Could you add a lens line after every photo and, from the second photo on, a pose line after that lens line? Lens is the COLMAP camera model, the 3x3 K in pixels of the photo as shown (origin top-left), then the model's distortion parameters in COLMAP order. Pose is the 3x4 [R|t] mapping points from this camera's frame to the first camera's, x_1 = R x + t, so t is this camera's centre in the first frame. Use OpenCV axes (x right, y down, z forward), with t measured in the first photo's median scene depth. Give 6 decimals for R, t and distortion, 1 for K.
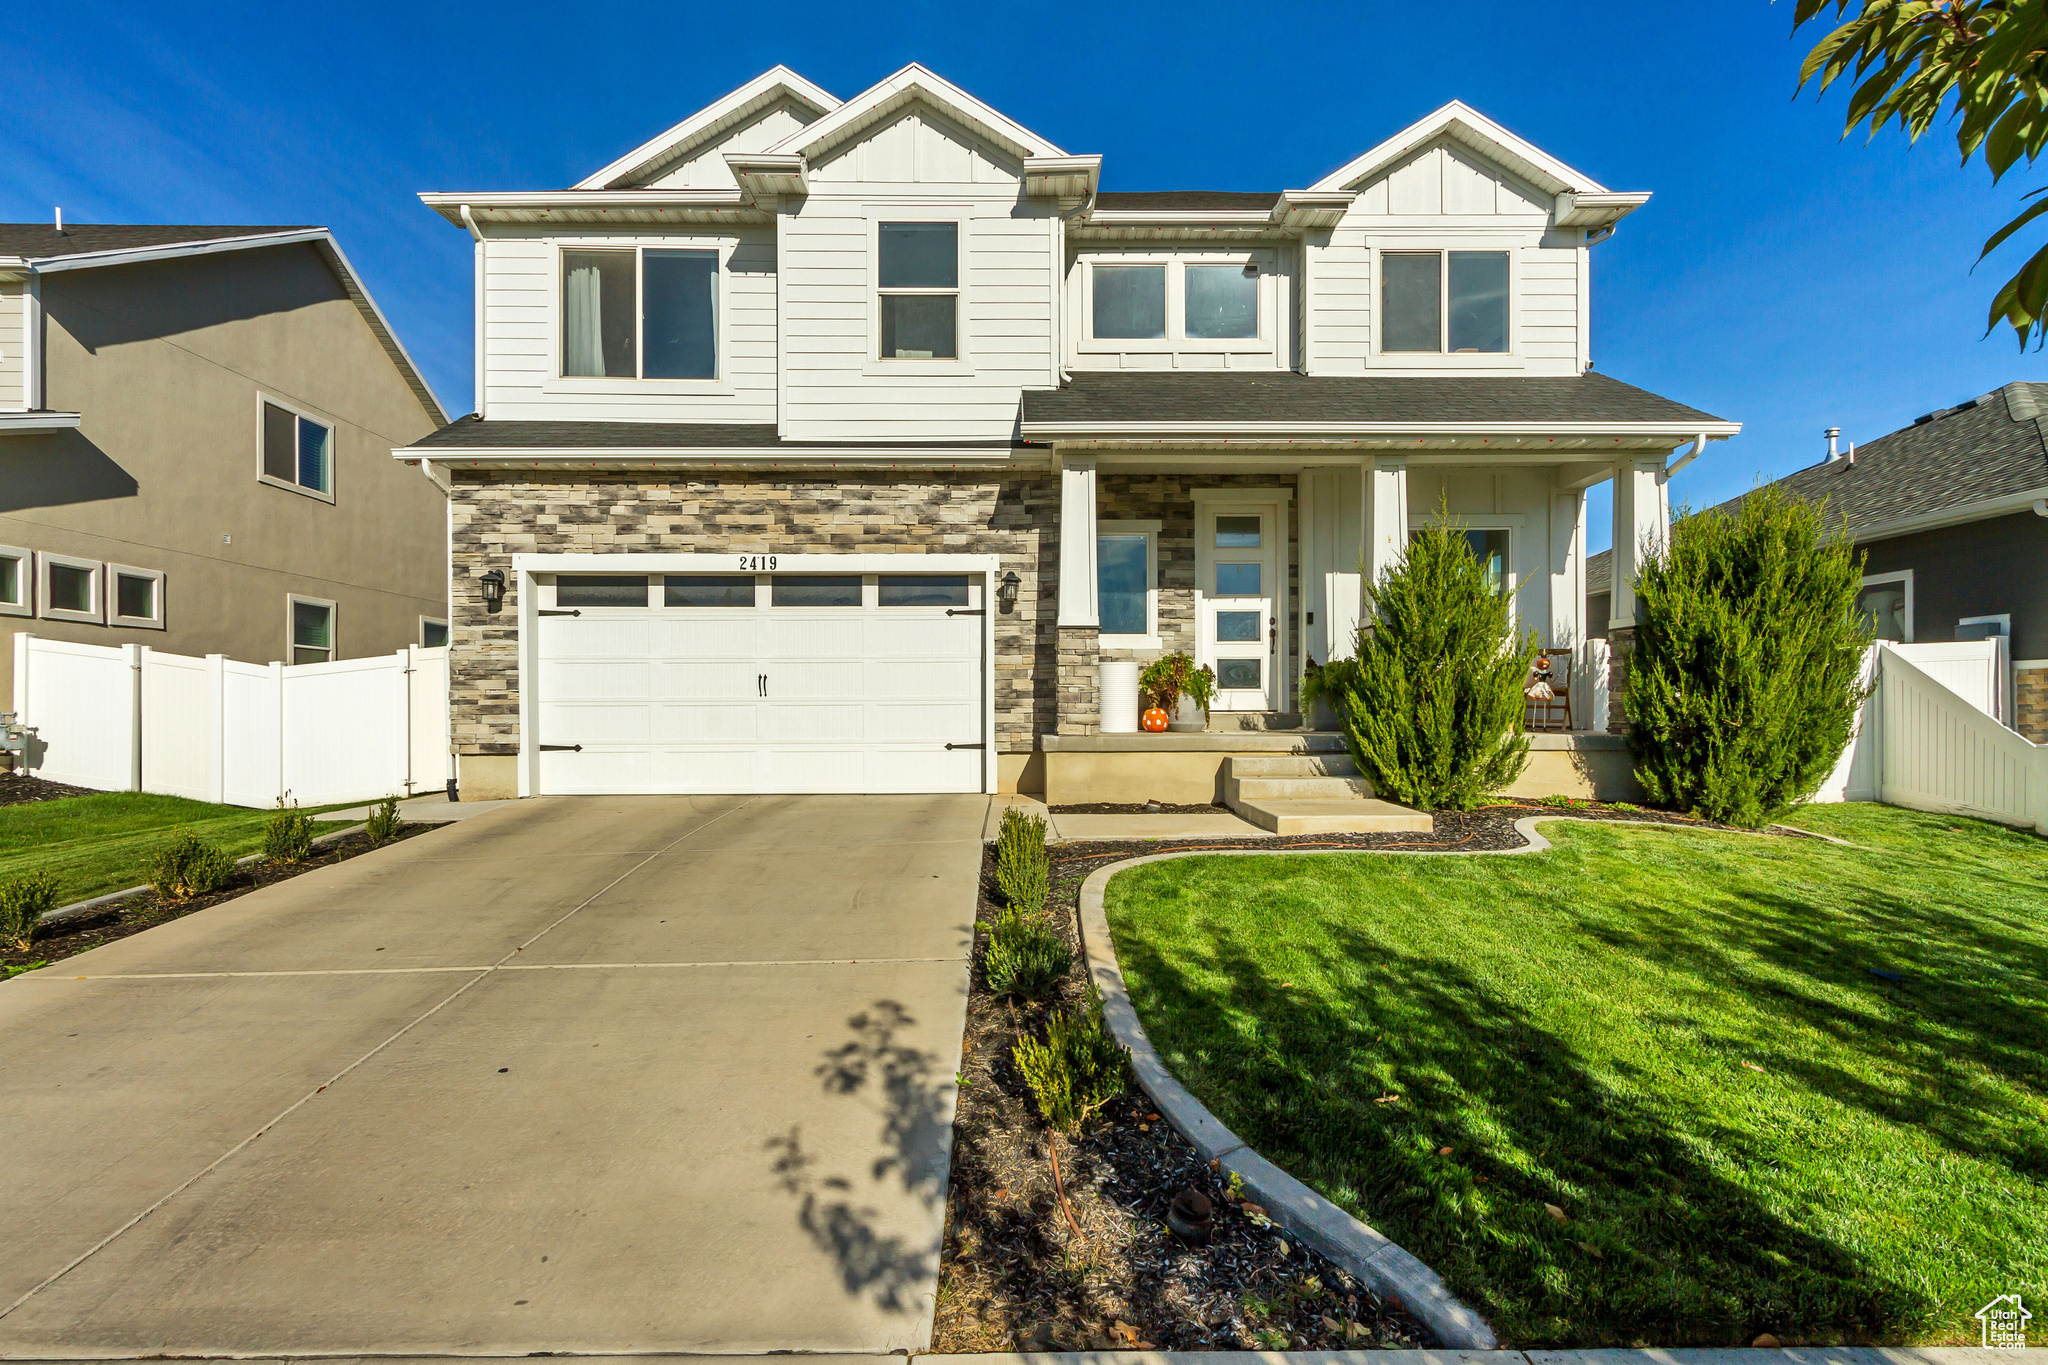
lens RADIAL K [[953.9, 0, 1022.2], [0, 953.9, 709.1], [0, 0, 1]] dist [0.002920, 0.000067]
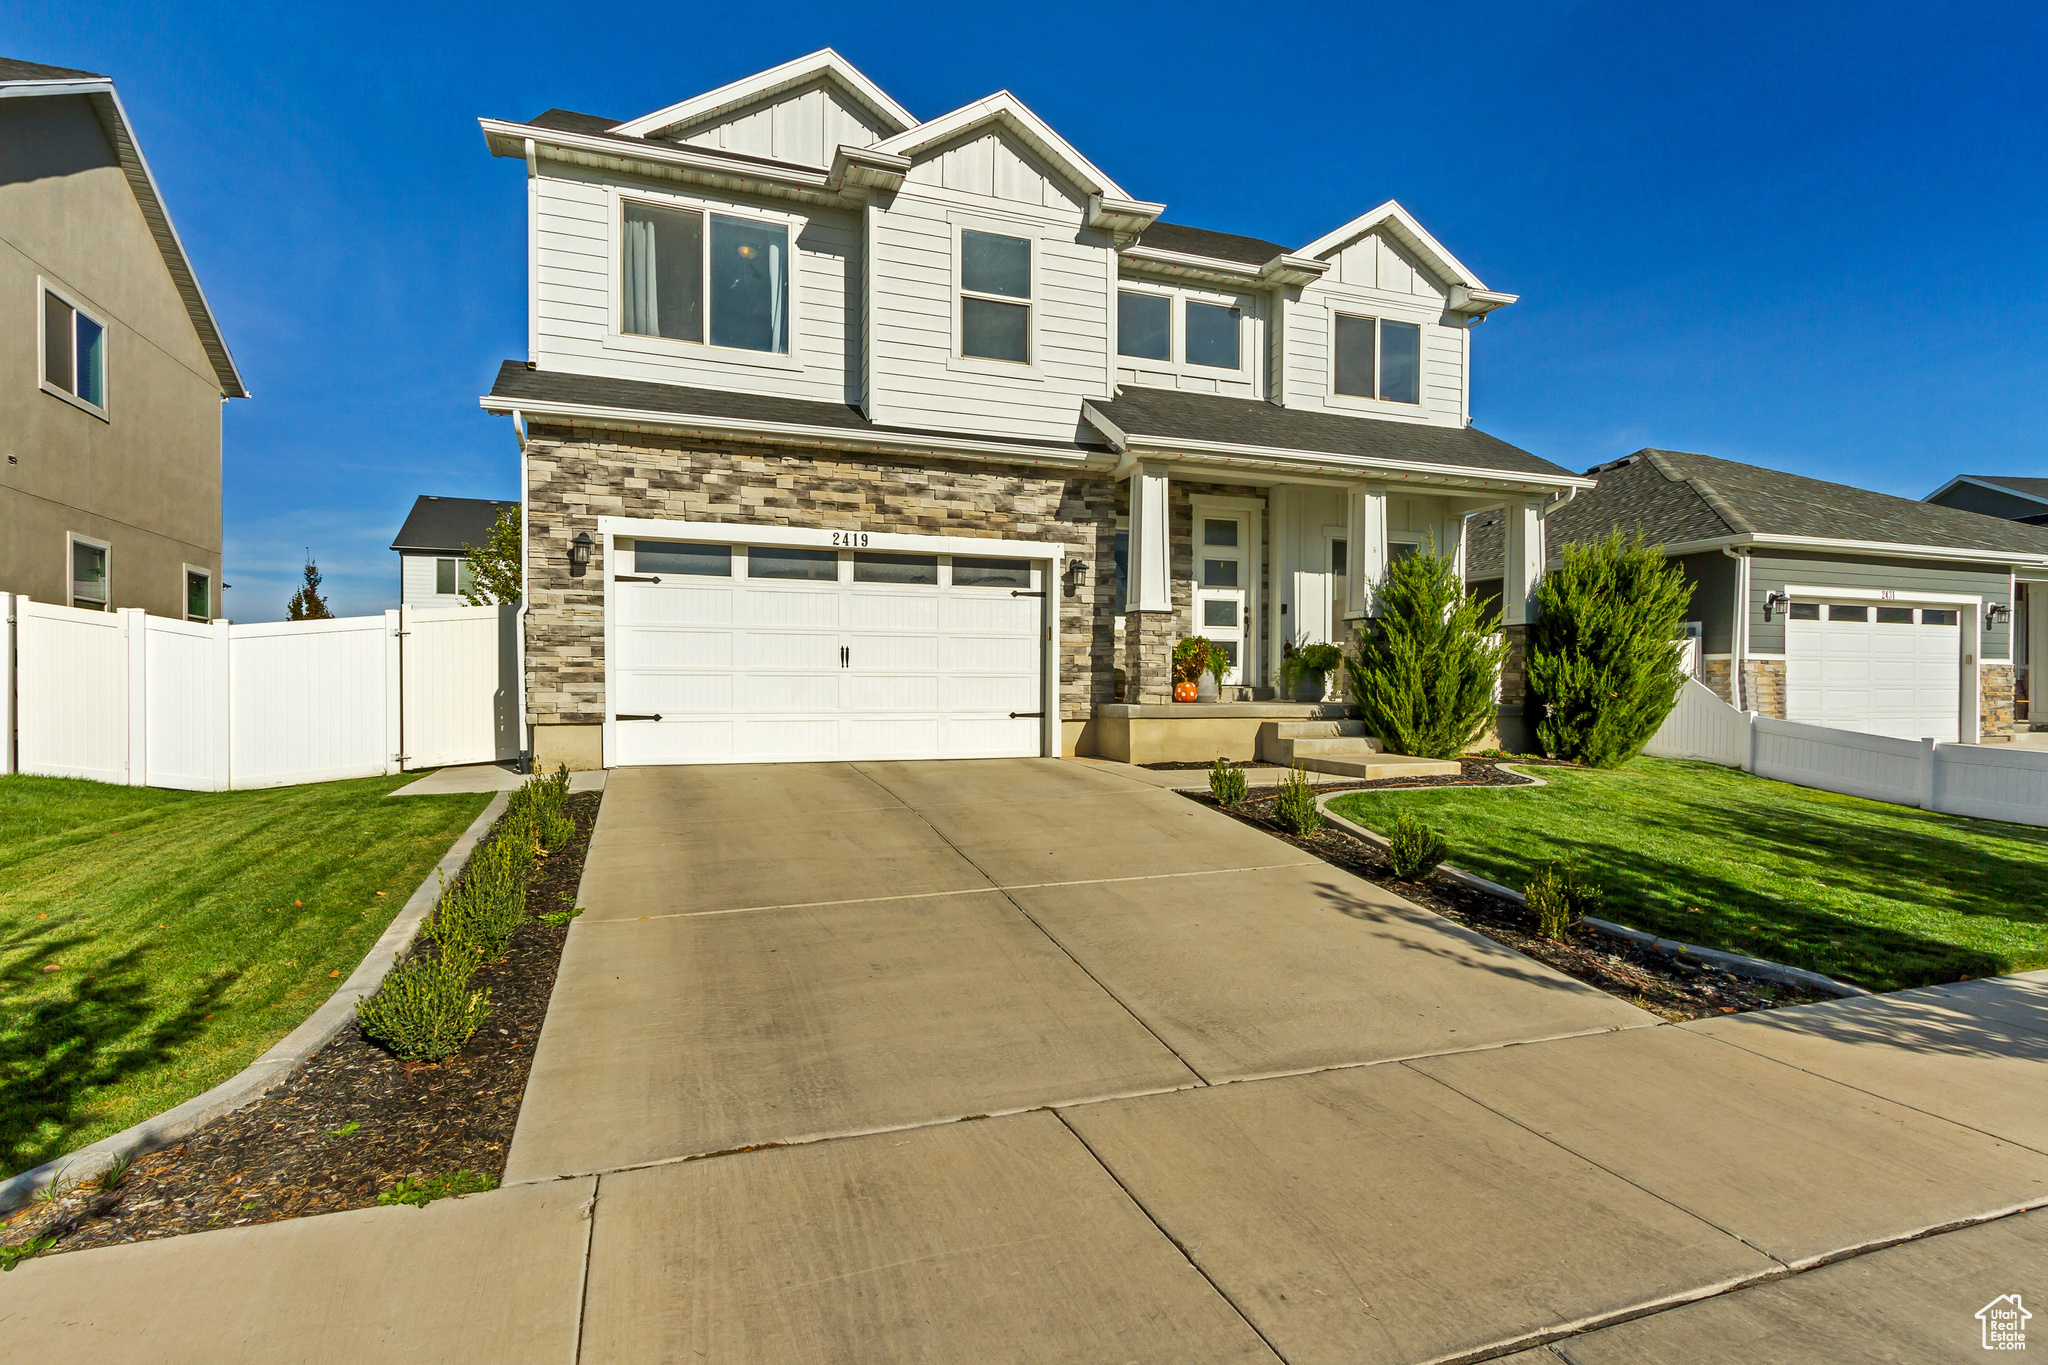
lens RADIAL K [[1001.6, 0, 1023.0], [0, 1001.6, 699.8], [0, 0, 1]] dist [0.004477, 0.000429]
pose [[0.944368, 0.002608, 0.328881, -0.455727], [-0.006487, 0.999922, 0.010698, 0.009150], [-0.328828, -0.012236, 0.944311, -0.098172]]
